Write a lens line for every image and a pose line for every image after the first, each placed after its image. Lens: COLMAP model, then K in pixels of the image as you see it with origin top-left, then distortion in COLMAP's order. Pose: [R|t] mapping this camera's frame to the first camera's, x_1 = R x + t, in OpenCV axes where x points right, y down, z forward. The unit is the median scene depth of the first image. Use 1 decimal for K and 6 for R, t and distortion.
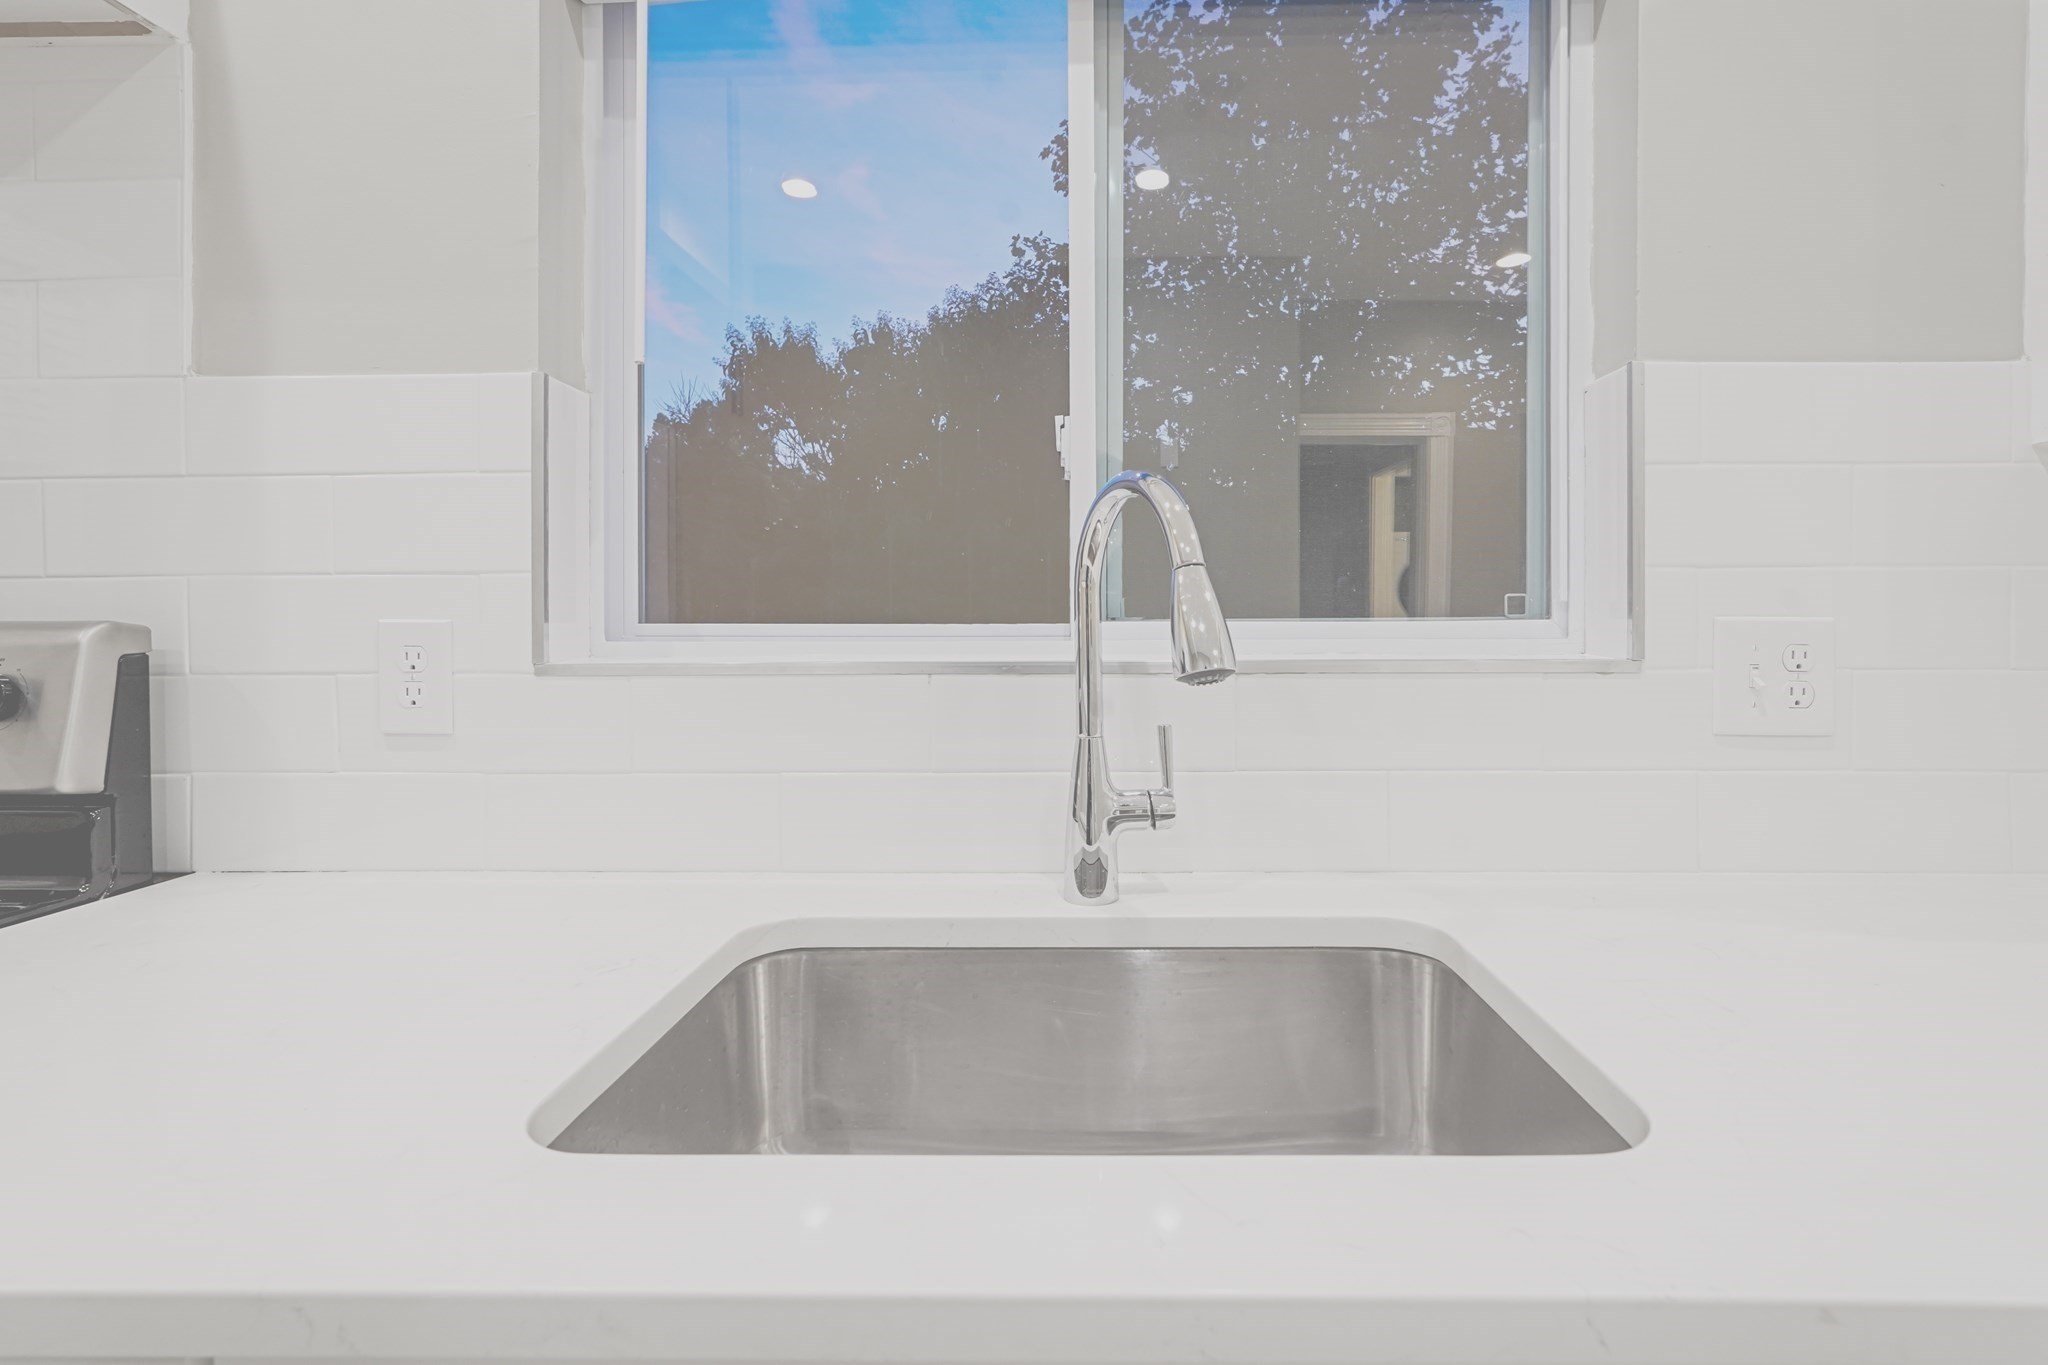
lens RADIAL K [[958.0, 0, 1047.7], [0, 958.0, 626.2], [0, 0, 1]] dist [-0.011024, 0.009687]
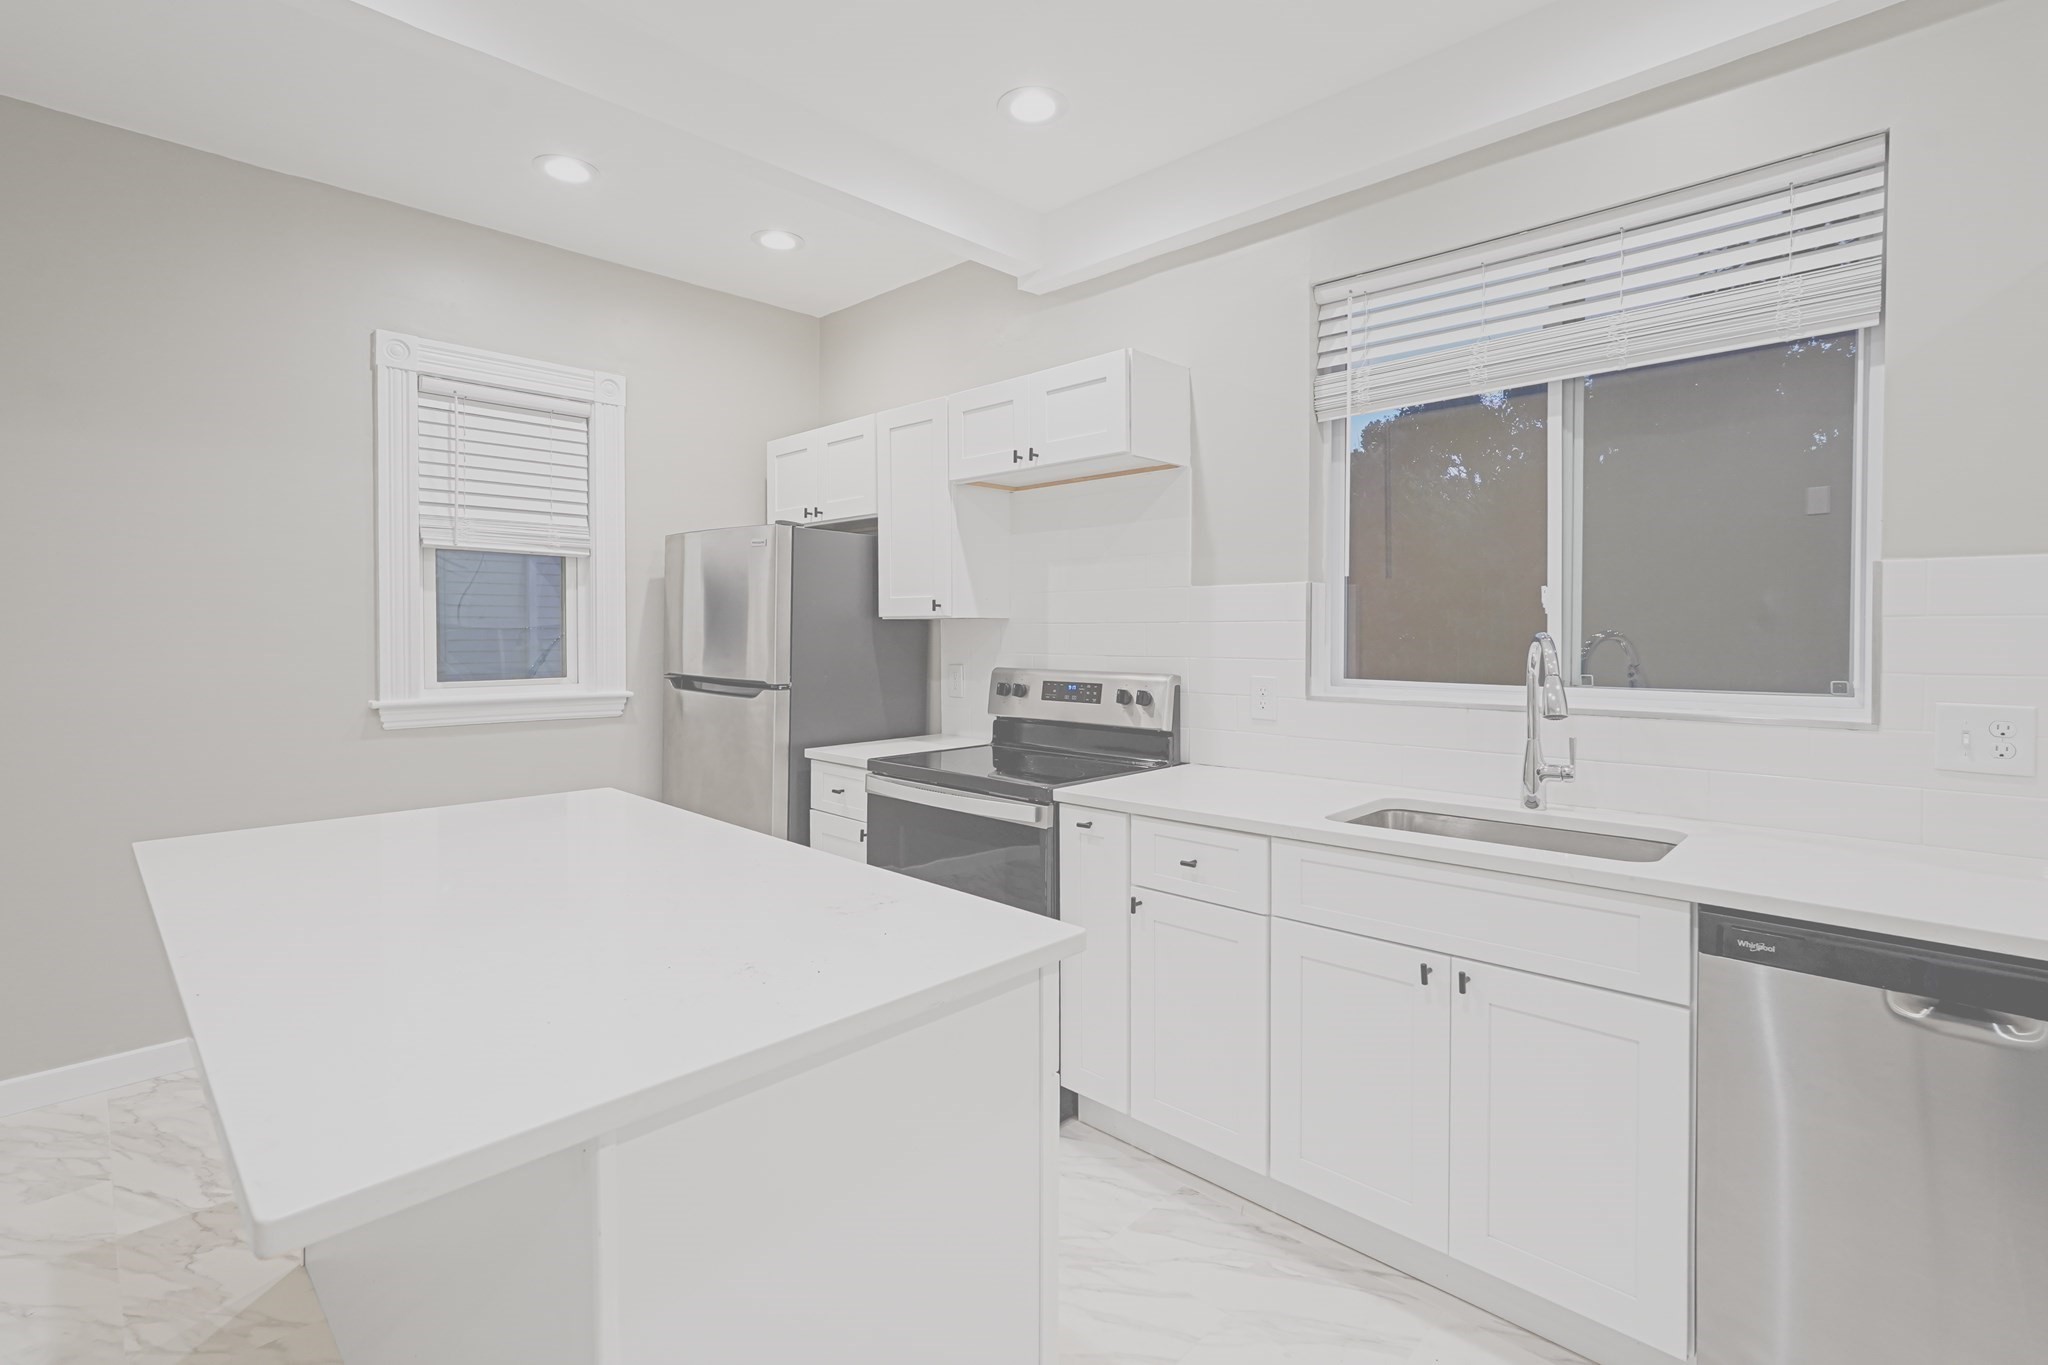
lens RADIAL K [[954.8, 0, 1025.7], [0, 954.8, 636.5], [0, 0, 1]] dist [-0.011316, 0.008755]
pose [[0.743894, 0.009815, -0.668225, 0.624059], [-0.007559, 0.999952, 0.006272, -0.129276], [0.668255, 0.000386, 0.743932, -1.423188]]
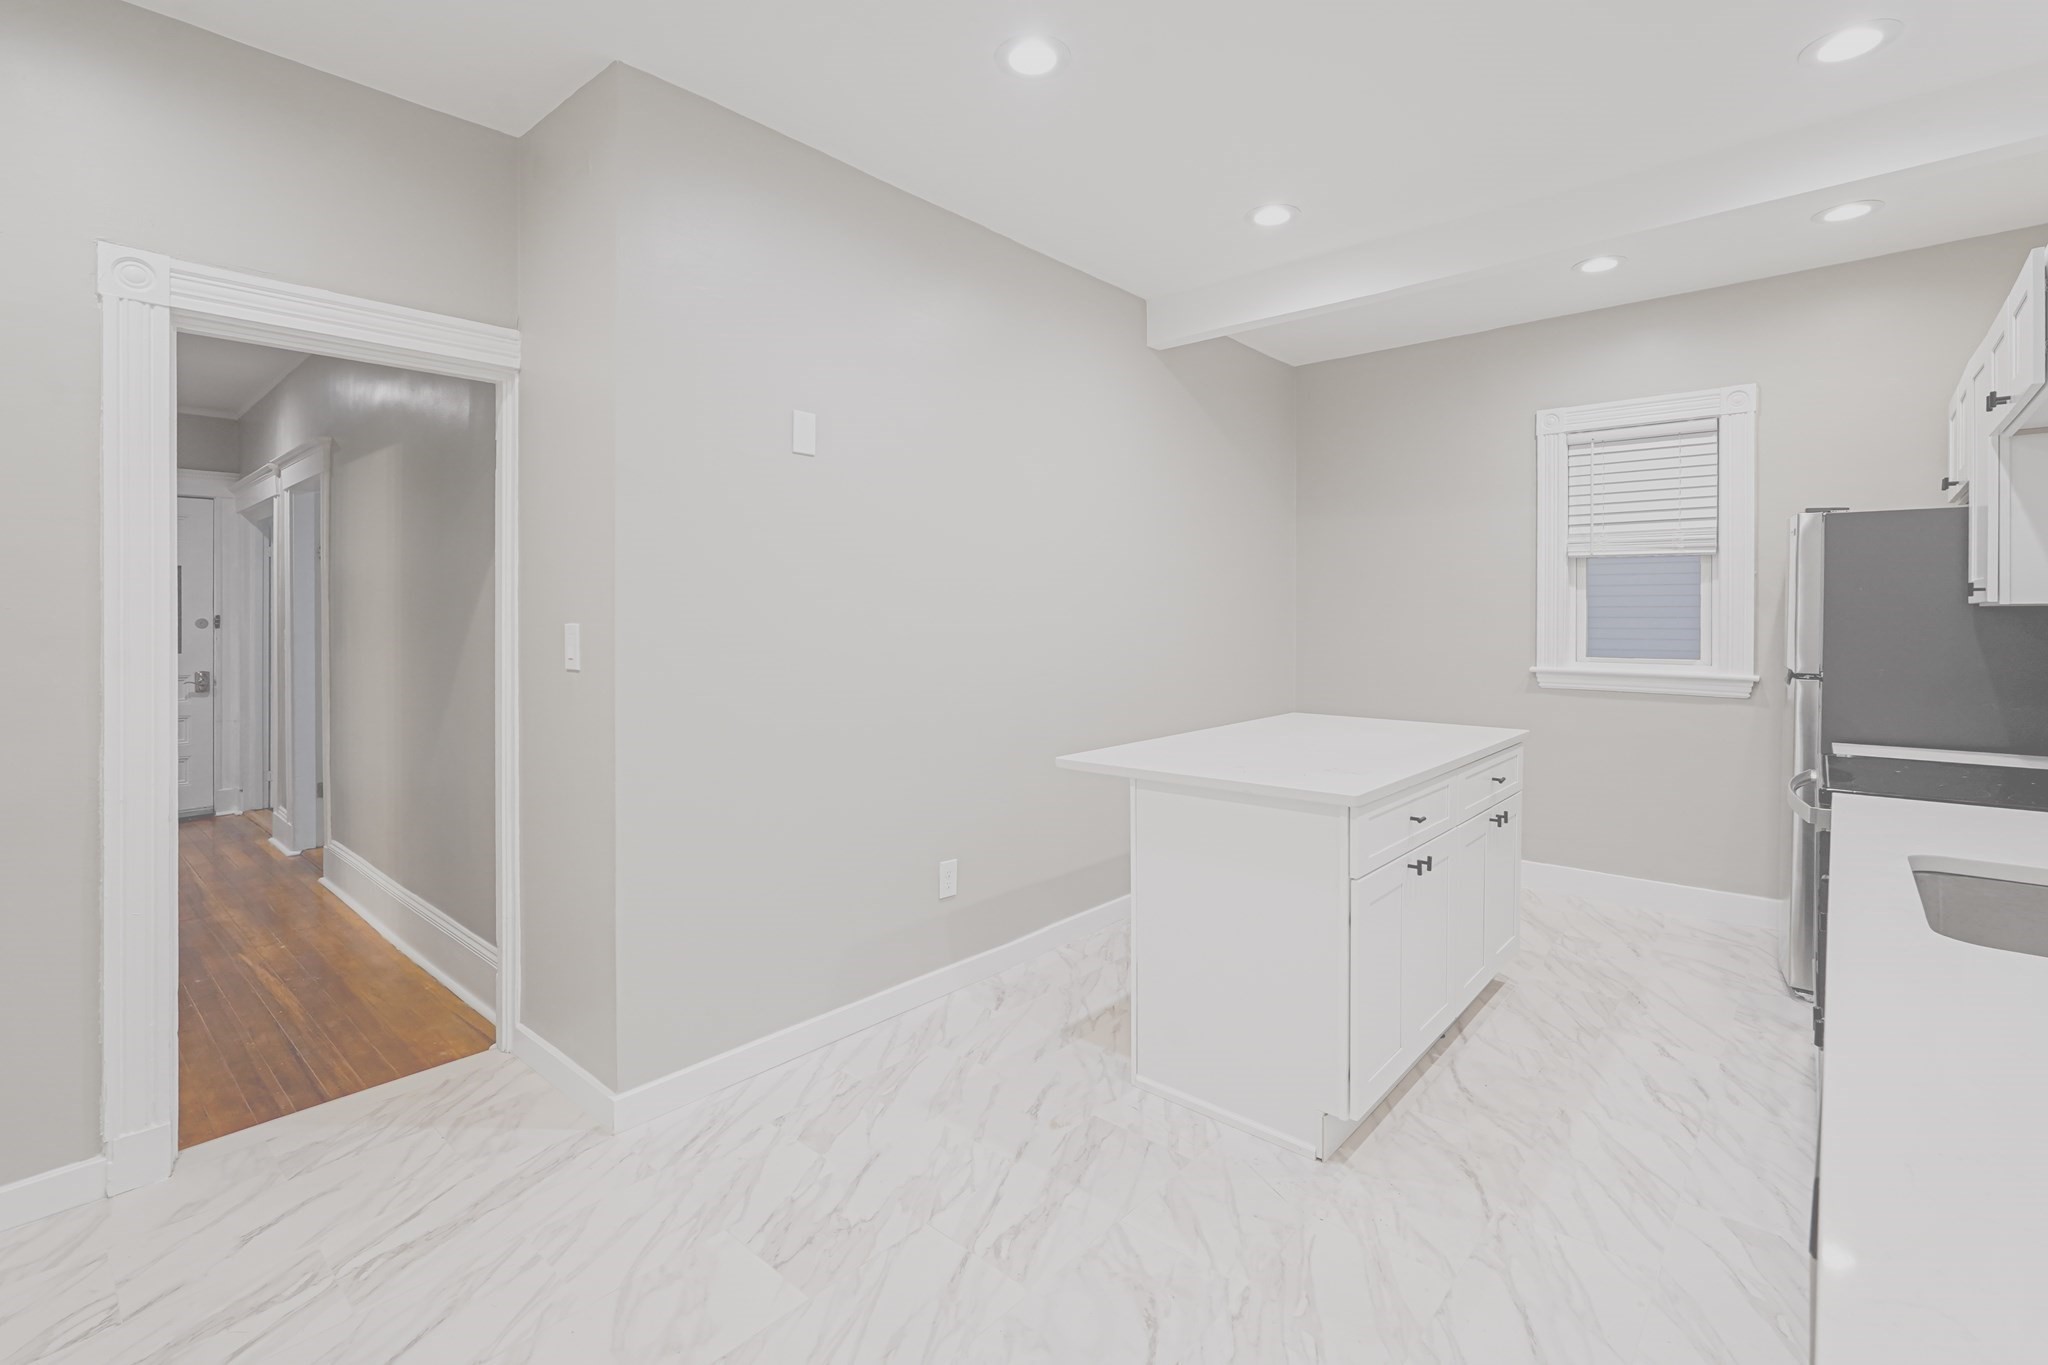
lens RADIAL K [[967.6, 0, 992.8], [0, 967.6, 605.1], [0, 0, 1]] dist [-0.001101, -0.000011]
pose [[-0.655369, -0.004816, -0.755293, 2.031713], [-0.001918, 0.999987, -0.004712, -0.148847], [0.755306, -0.001639, -0.655370, 0.415549]]
